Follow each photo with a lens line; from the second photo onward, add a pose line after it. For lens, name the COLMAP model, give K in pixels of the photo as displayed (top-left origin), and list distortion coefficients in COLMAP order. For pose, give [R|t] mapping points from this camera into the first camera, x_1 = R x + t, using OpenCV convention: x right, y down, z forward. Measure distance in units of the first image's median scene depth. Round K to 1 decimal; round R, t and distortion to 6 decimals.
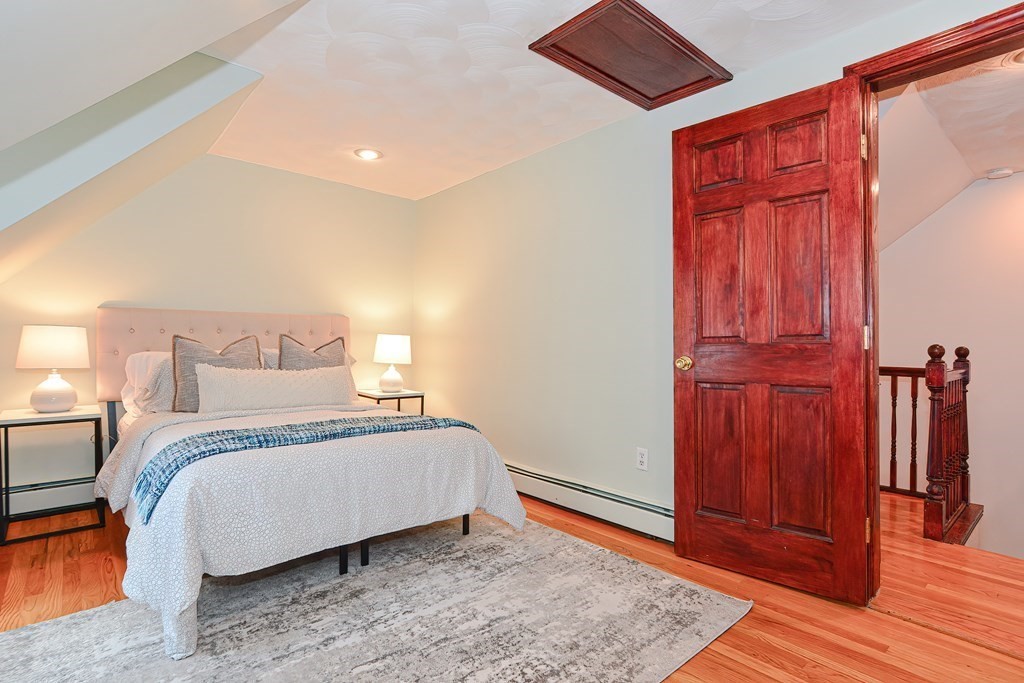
lens RADIAL K [[503.4, 0, 506.8], [0, 503.4, 339.7], [0, 0, 1]] dist [-0.015752, 0.003067]
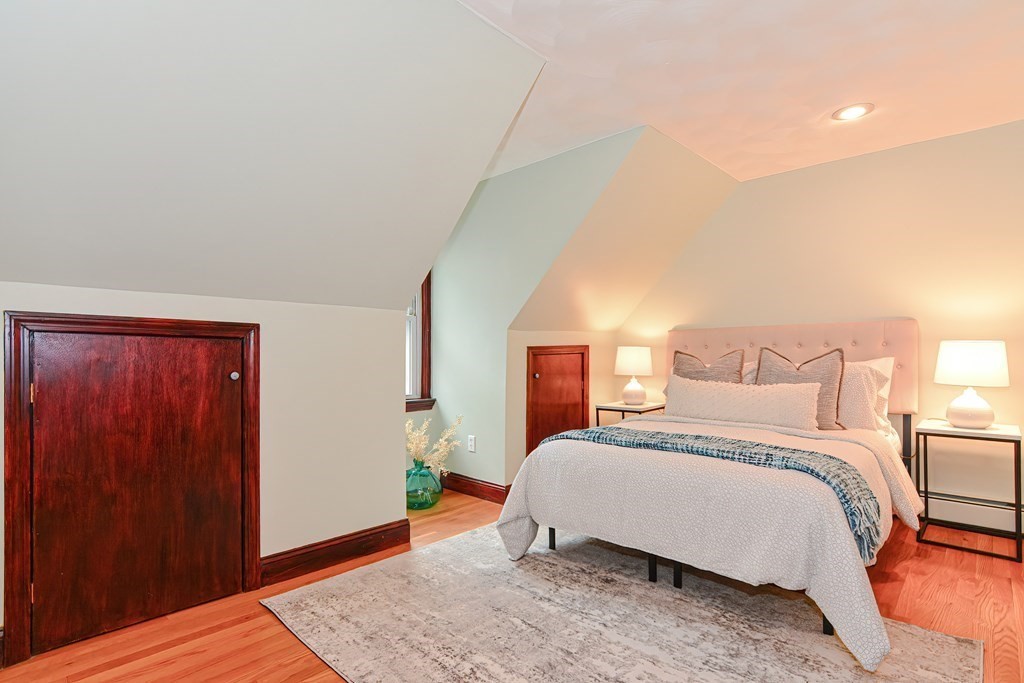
lens RADIAL K [[503.4, 0, 506.4], [0, 503.4, 350.2], [0, 0, 1]] dist [-0.015752, 0.003067]
pose [[0.100681, -0.021483, -0.994687, 0.647195], [0.016302, 0.999668, -0.019940, 0.008409], [0.994785, -0.014207, 0.100998, 0.580158]]
